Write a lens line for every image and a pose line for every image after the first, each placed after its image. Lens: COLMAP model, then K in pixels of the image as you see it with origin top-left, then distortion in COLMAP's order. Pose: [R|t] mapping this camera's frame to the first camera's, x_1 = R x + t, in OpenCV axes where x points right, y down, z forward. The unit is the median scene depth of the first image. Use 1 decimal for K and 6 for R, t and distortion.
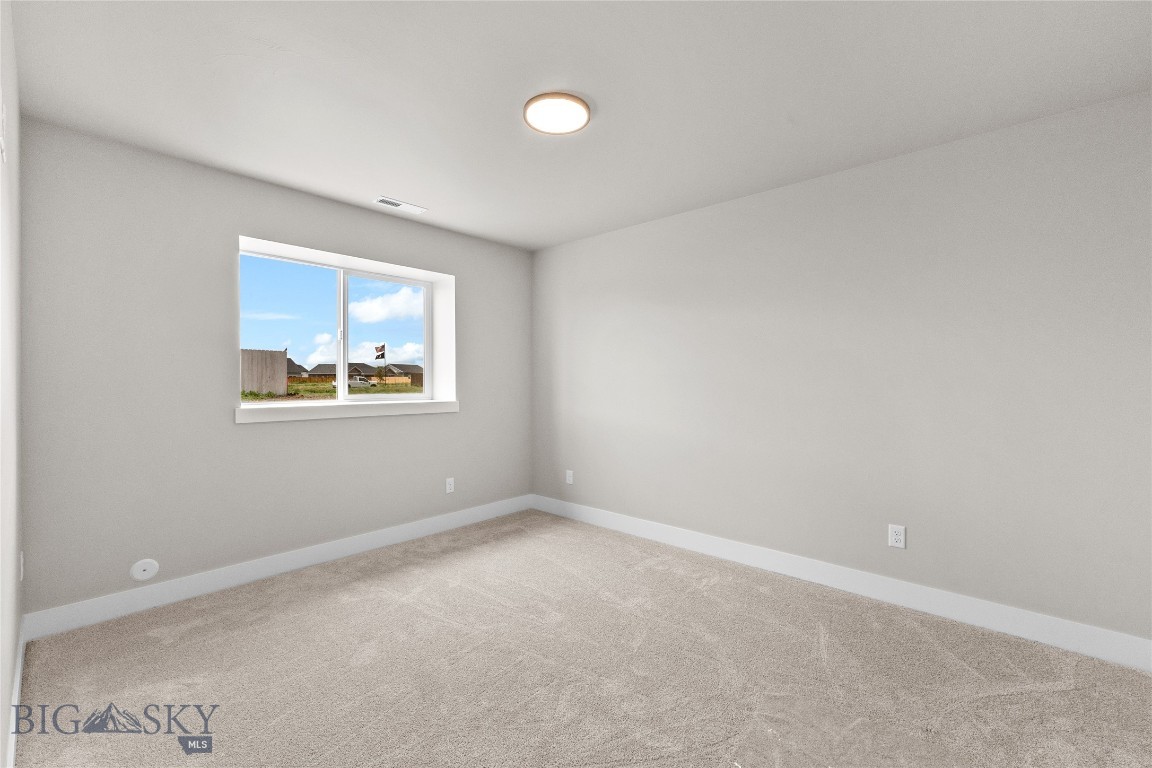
lens RADIAL K [[499.4, 0, 576.0], [0, 499.4, 384.0], [0, 0, 1]] dist [0.001519, 0.000177]
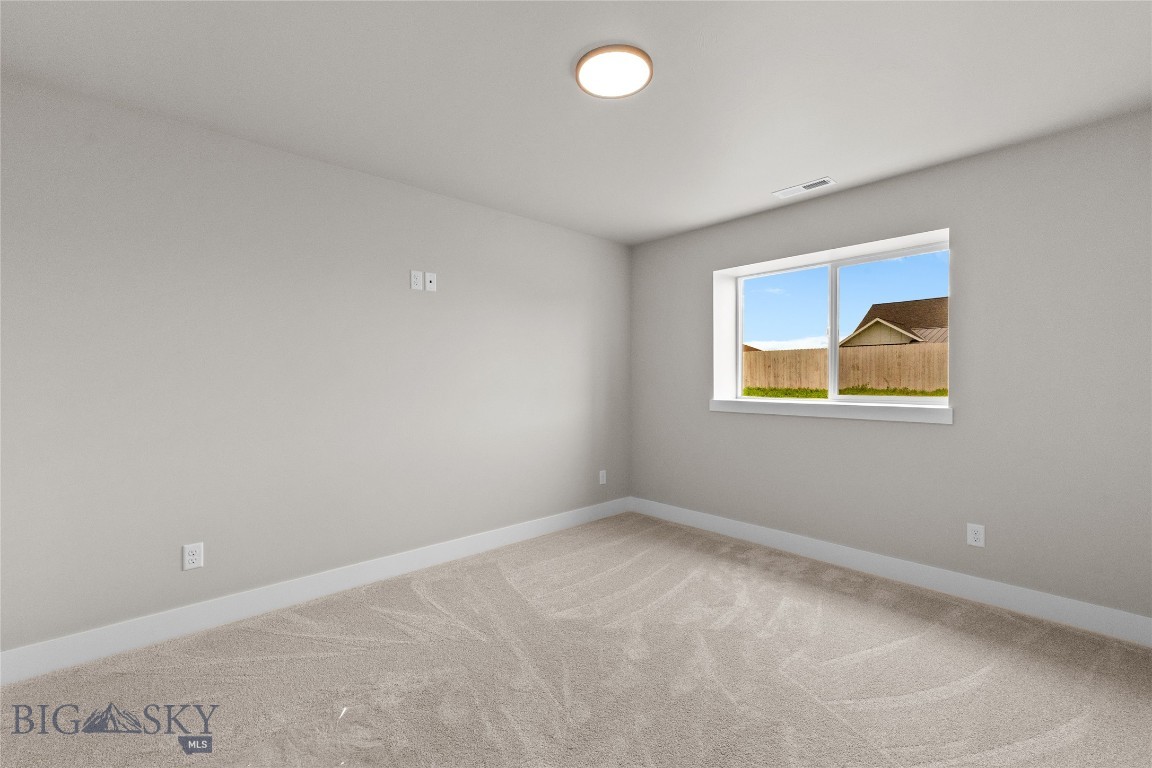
lens RADIAL K [[499.4, 0, 576.0], [0, 499.4, 384.0], [0, 0, 1]] dist [0.001519, 0.000177]
pose [[-0.113118, 0.010426, -0.993527, 0.550002], [-0.007894, 0.999904, 0.011392, -0.004590], [0.993550, 0.009131, -0.113025, 0.624558]]
